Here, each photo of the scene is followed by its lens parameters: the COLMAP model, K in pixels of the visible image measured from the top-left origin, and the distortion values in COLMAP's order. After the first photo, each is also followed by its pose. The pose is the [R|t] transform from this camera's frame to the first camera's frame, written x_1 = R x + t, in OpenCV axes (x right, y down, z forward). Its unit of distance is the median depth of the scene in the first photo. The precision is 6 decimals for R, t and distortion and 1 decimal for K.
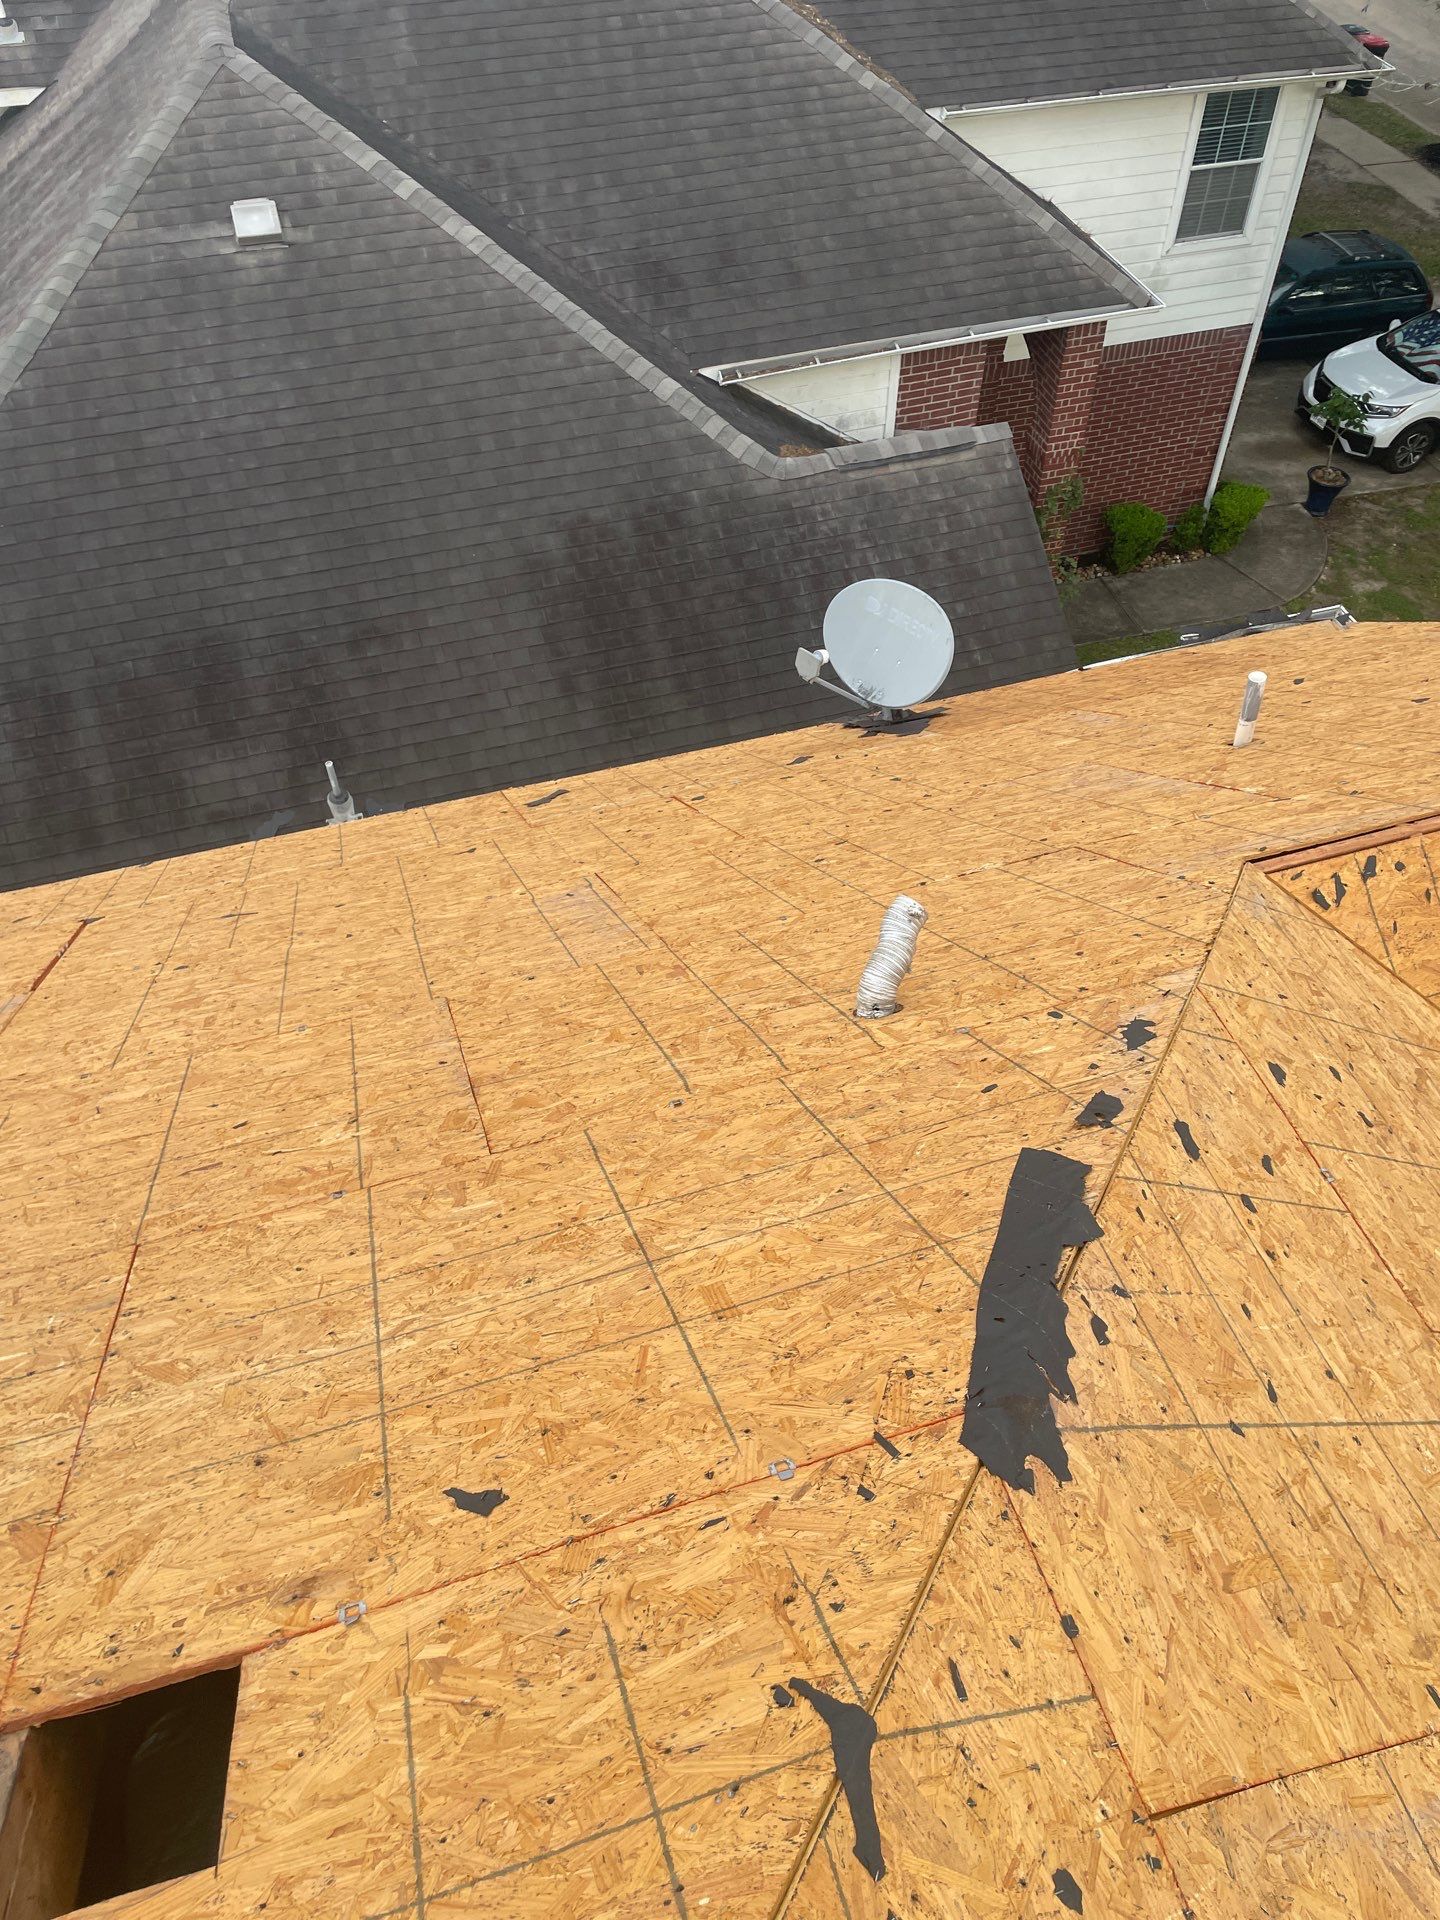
lens RADIAL K [[1464.4, 0, 737.8], [0, 1464.4, 974.9], [0, 0, 1]] dist [0.095046, -0.128161]
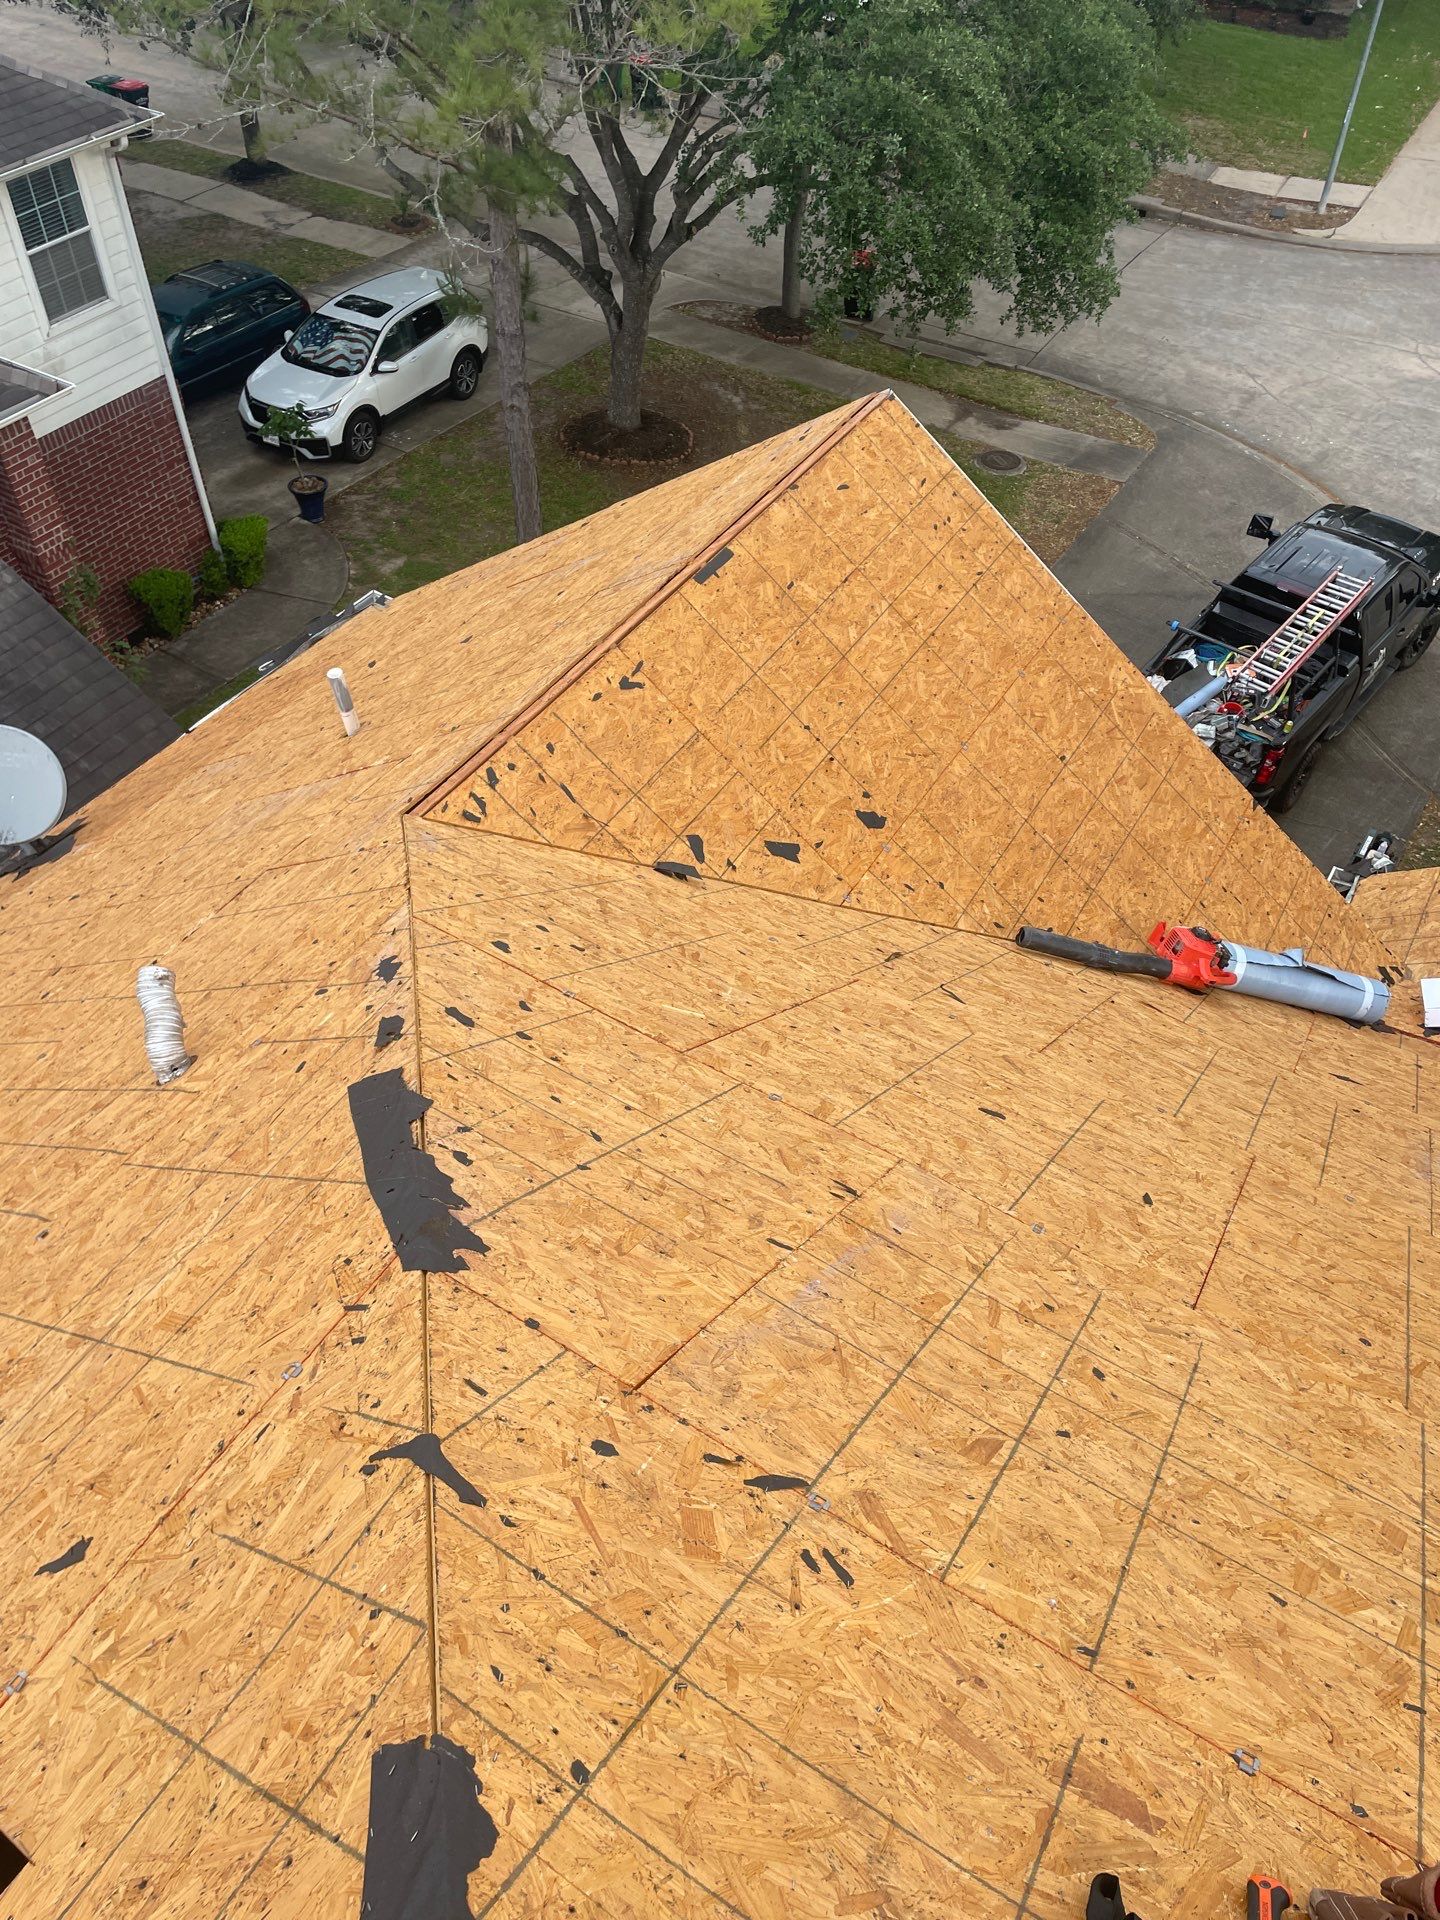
lens RADIAL K [[1443.3, 0, 715.0], [0, 1443.3, 969.0], [0, 0, 1]] dist [0.099054, -0.131377]
pose [[0.763554, -0.474565, 0.437918, -0.030623], [0.483815, 0.869579, 0.098770, 0.035844], [-0.427677, 0.136455, 0.893573, -0.121314]]
